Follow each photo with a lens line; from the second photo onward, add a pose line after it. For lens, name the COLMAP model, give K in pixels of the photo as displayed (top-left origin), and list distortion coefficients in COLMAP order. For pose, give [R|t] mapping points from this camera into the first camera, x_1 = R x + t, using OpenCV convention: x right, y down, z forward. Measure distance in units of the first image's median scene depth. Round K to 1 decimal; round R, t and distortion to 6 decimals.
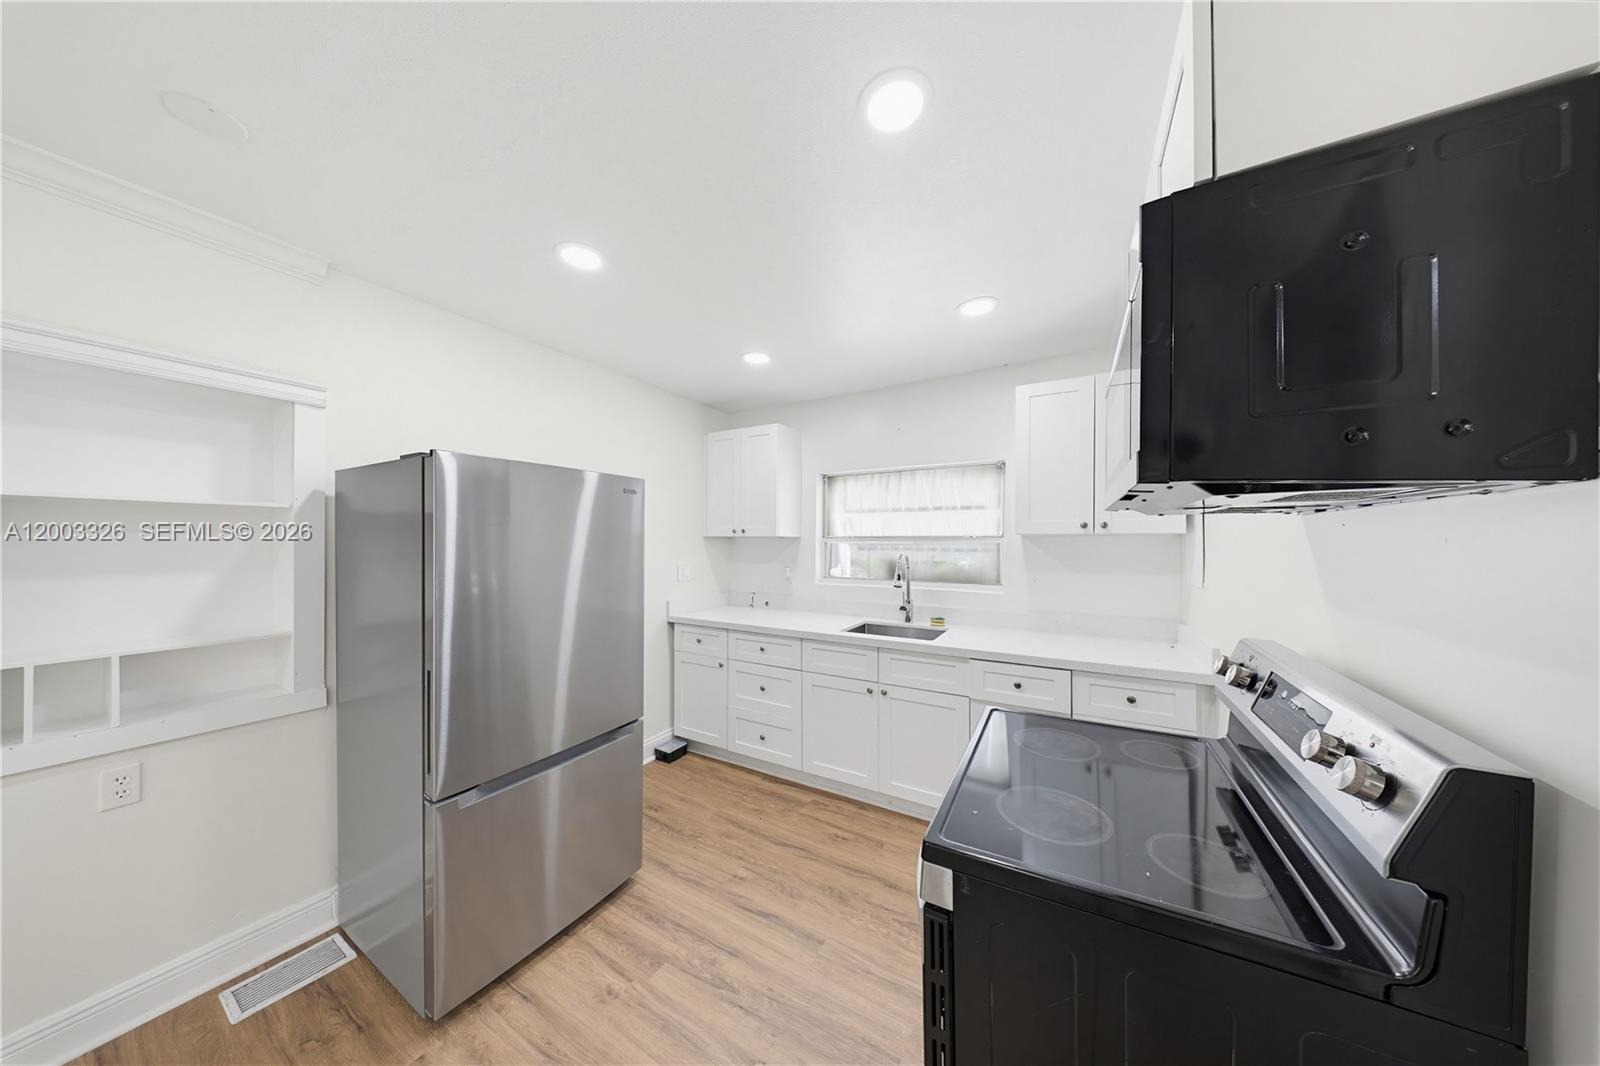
lens RADIAL K [[468.3, 0, 800.0], [0, 468.3, 533.0], [0, 0, 1]] dist [0.000168, 0.000006]
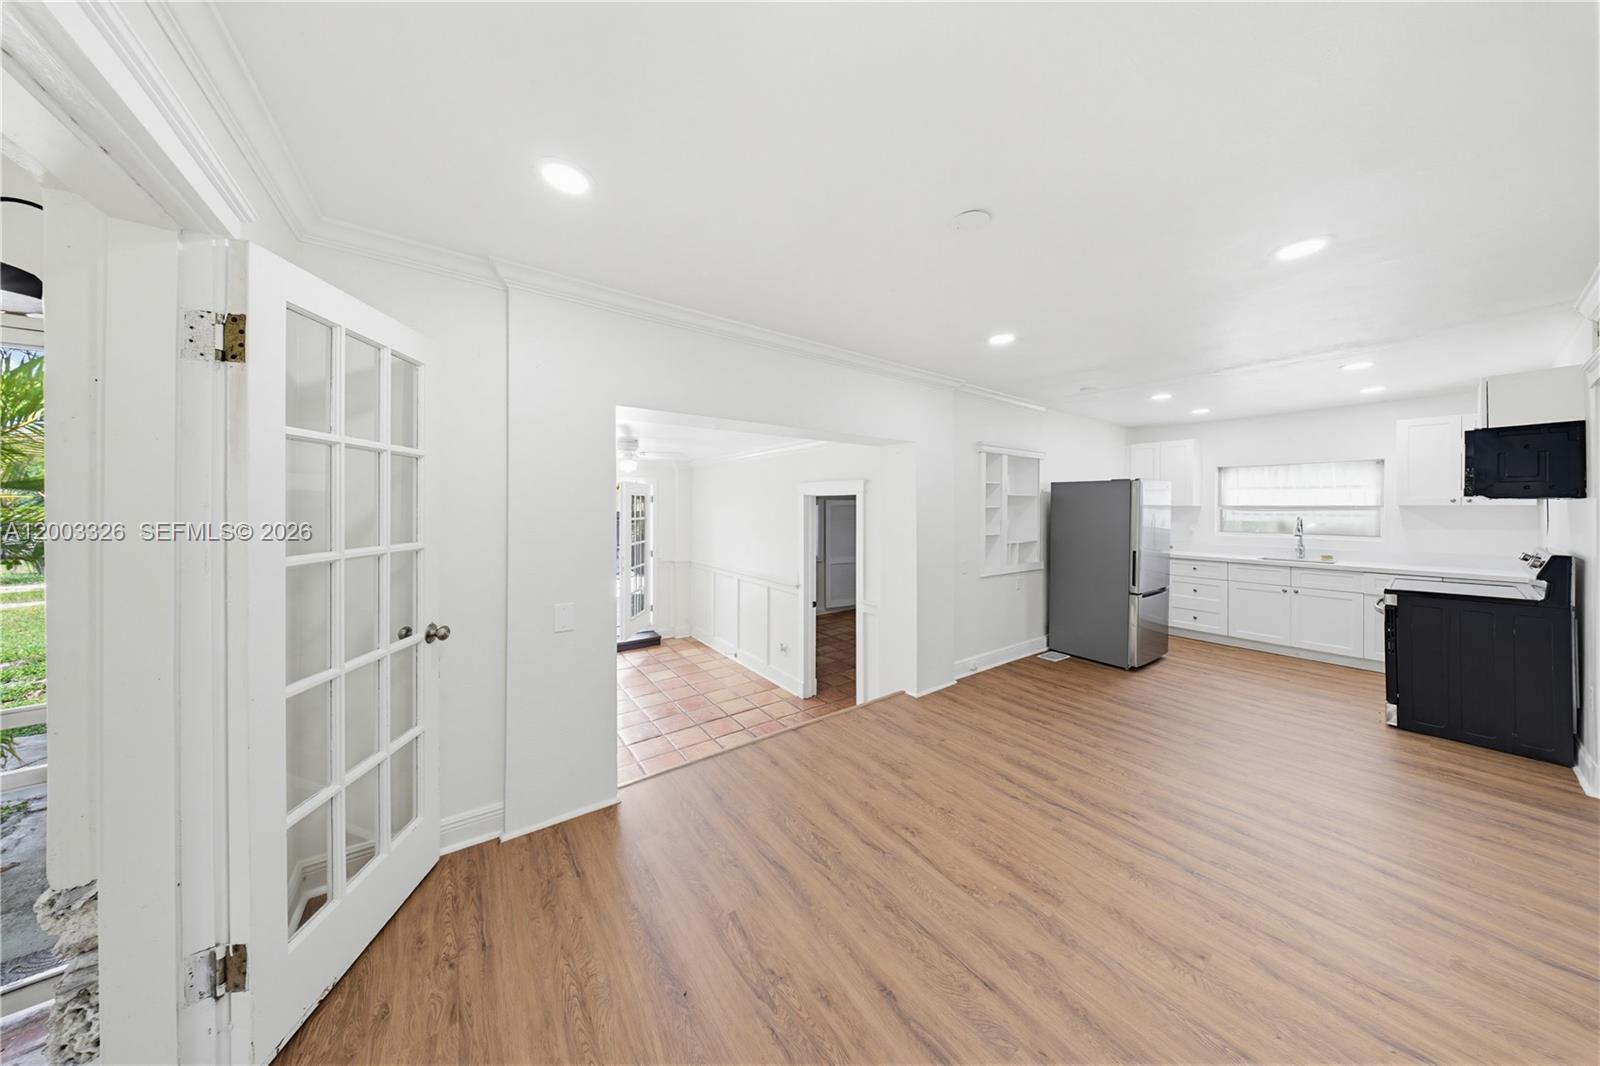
lens RADIAL K [[477.1, 0, 800.1], [0, 477.1, 497.8], [0, 0, 1]] dist [0.000269, -0.000027]
pose [[0.913439, 0.000222, -0.406975, -0.720479], [0.000091, 1.000000, 0.000750, -0.024740], [0.406975, -0.000722, 0.913439, -1.291365]]
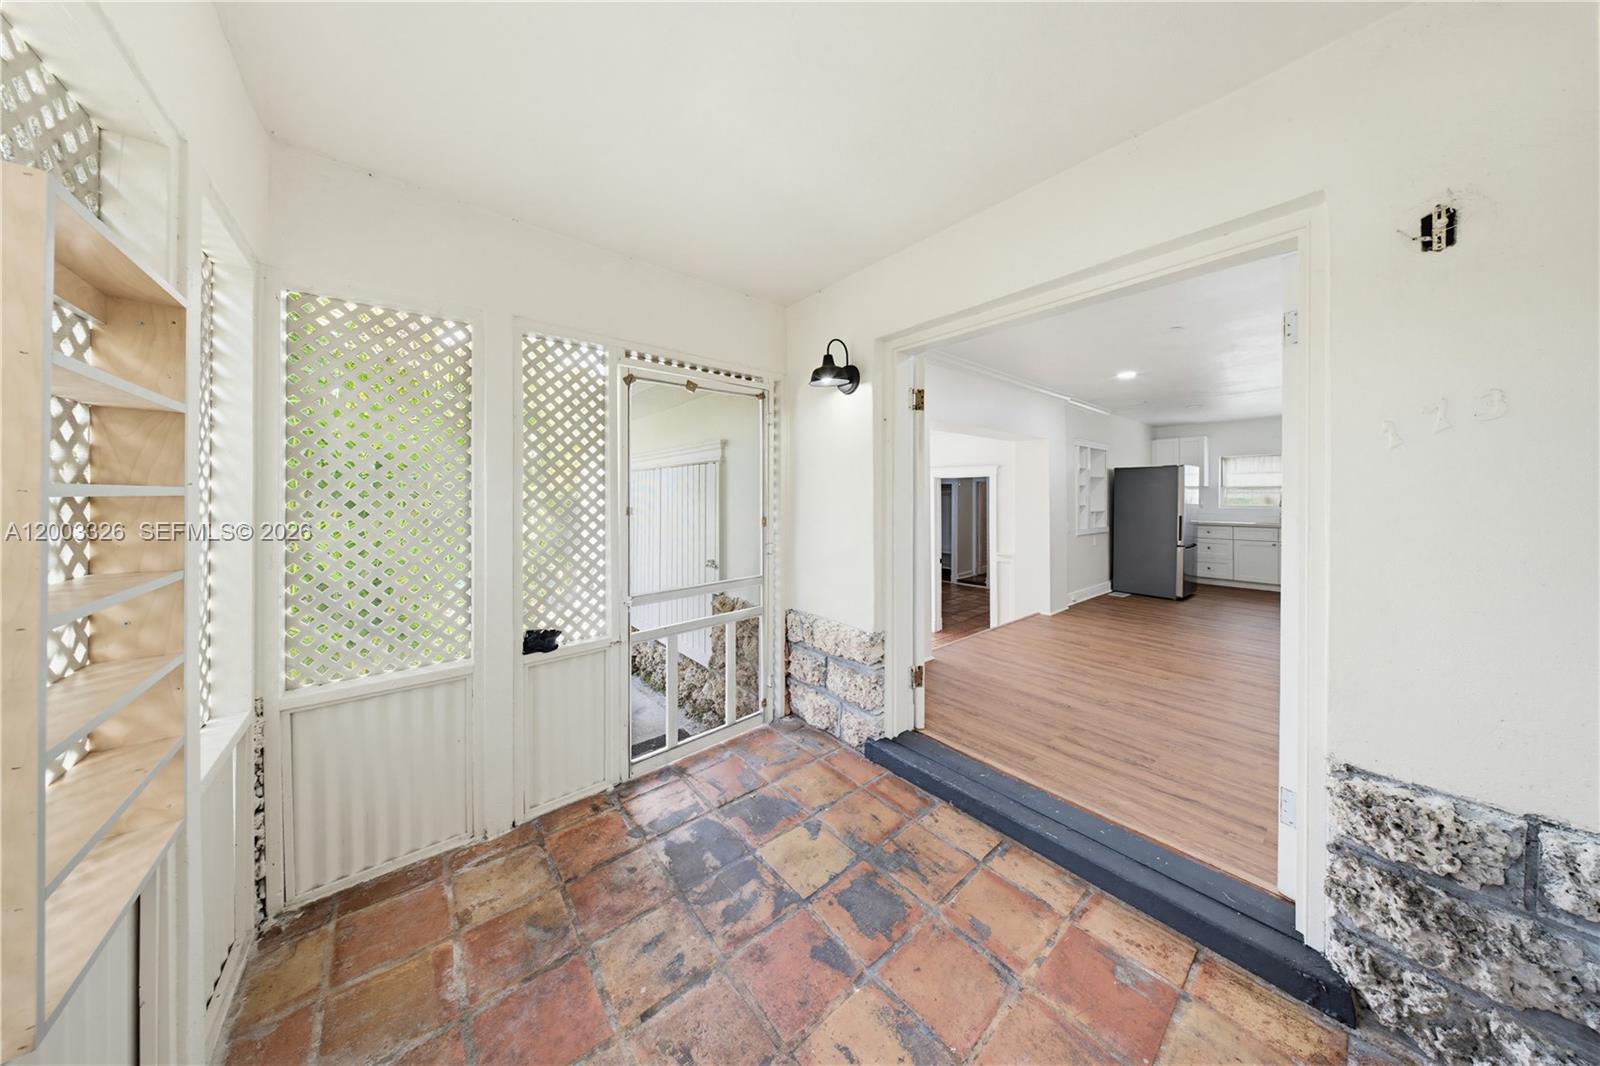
lens RADIAL K [[476.8, 0, 804.4], [0, 476.8, 483.2], [0, 0, 1]] dist [-0.010614, -0.000039]
pose [[0.938544, -0.001887, -0.345154, -1.223316], [0.000157, 0.999987, -0.005042, 0.006808], [0.345159, 0.004678, 0.938532, -2.071893]]
